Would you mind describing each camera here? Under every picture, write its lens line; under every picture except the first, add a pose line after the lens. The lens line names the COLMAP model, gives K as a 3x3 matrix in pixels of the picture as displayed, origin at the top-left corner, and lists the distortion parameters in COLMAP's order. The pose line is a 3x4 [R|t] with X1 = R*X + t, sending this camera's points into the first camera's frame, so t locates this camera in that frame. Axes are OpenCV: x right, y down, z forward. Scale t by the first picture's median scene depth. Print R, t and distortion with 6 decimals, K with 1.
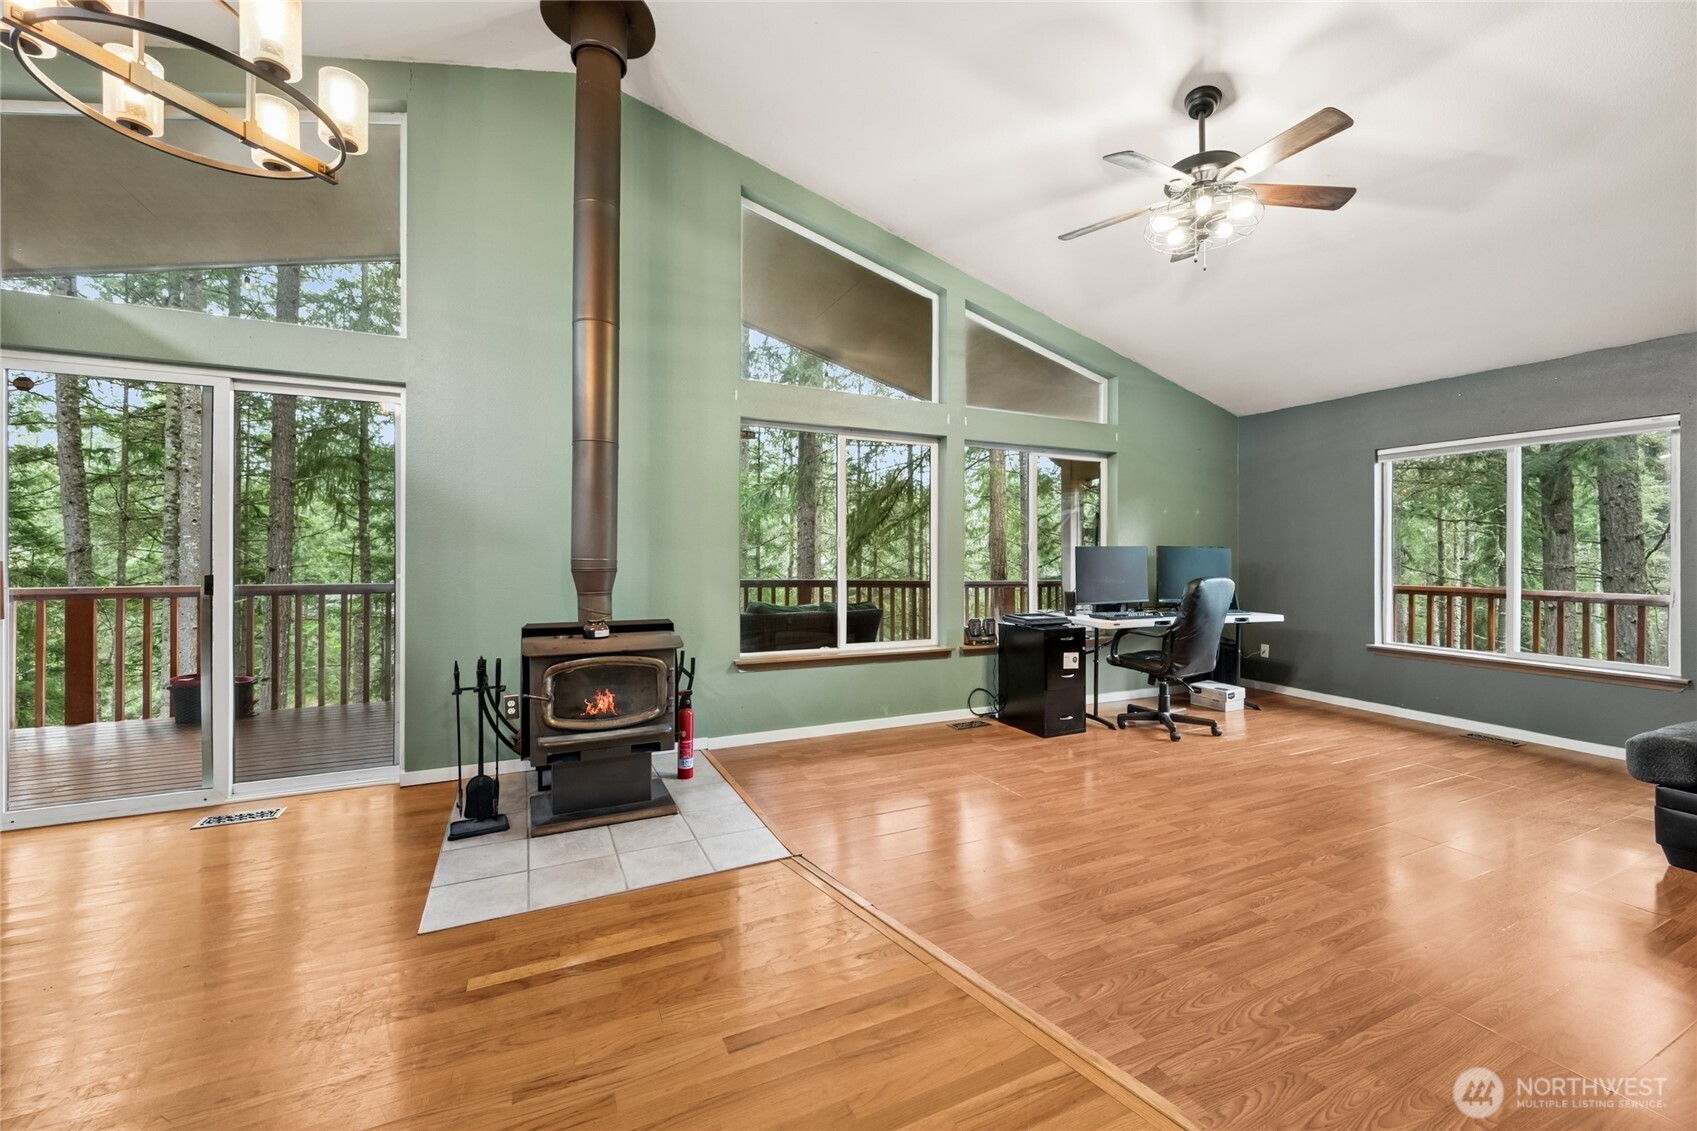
lens RADIAL K [[671.1, 0, 842.7], [0, 671.1, 552.6], [0, 0, 1]] dist [-0.000624, -0.000060]
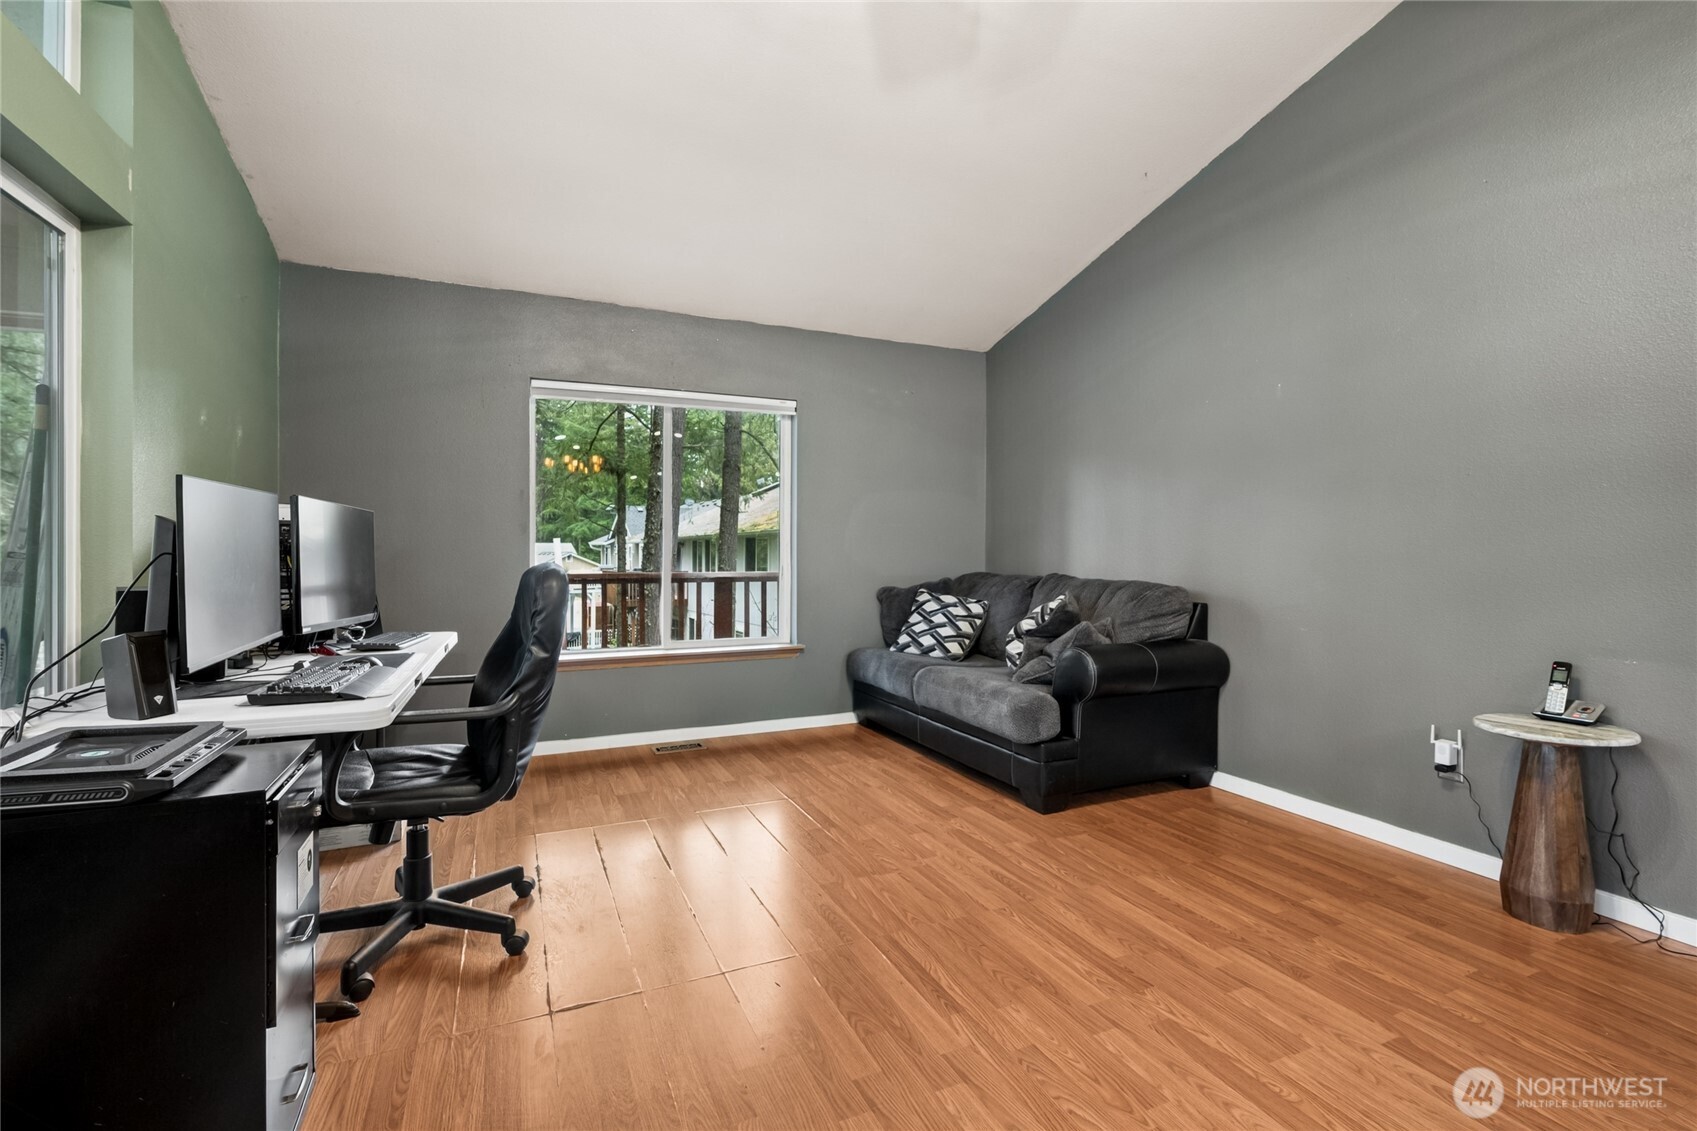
lens RADIAL K [[750.6, 0, 848.5], [0, 750.6, 565.5], [0, 0, 1]] dist [-0.000669, 0.000034]
pose [[0.021140, -0.029400, 0.999344, 0.026780], [0.000168, 0.999568, 0.029403, 0.019238], [-0.999777, -0.000454, 0.021135, 0.739391]]
